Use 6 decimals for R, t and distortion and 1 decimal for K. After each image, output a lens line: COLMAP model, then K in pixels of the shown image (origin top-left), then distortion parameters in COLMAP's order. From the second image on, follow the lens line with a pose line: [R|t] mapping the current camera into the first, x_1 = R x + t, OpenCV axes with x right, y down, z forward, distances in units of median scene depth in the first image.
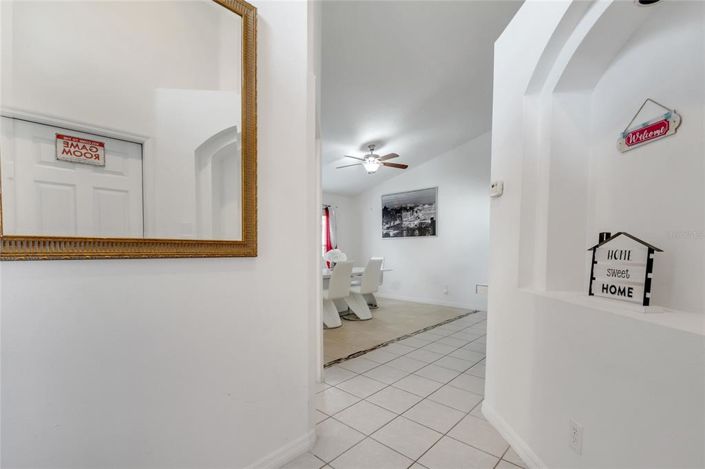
lens RADIAL K [[320.0, 0, 352.4], [0, 320.0, 269.6], [0, 0, 1]] dist [0.000793, -0.000005]
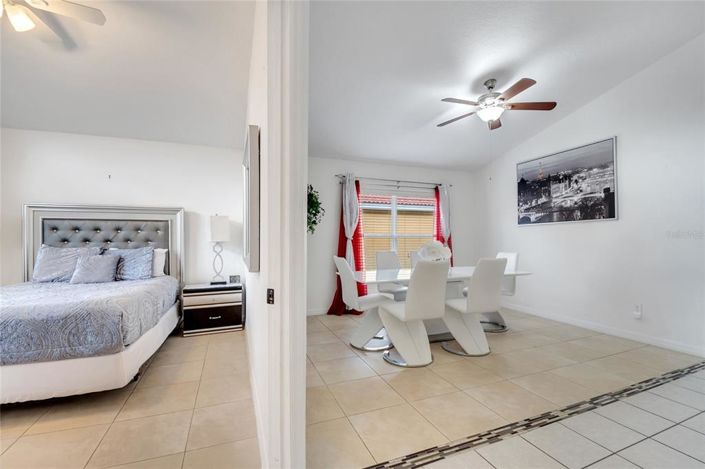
lens RADIAL K [[314.0, 0, 351.4], [0, 314.0, 241.8], [0, 0, 1]] dist [0.002448, -0.014987]
pose [[0.905255, 0.002626, -0.424860, 0.061327], [-0.027237, 0.998283, -0.051863, -0.018418], [0.423994, 0.058521, 0.903772, 0.262757]]
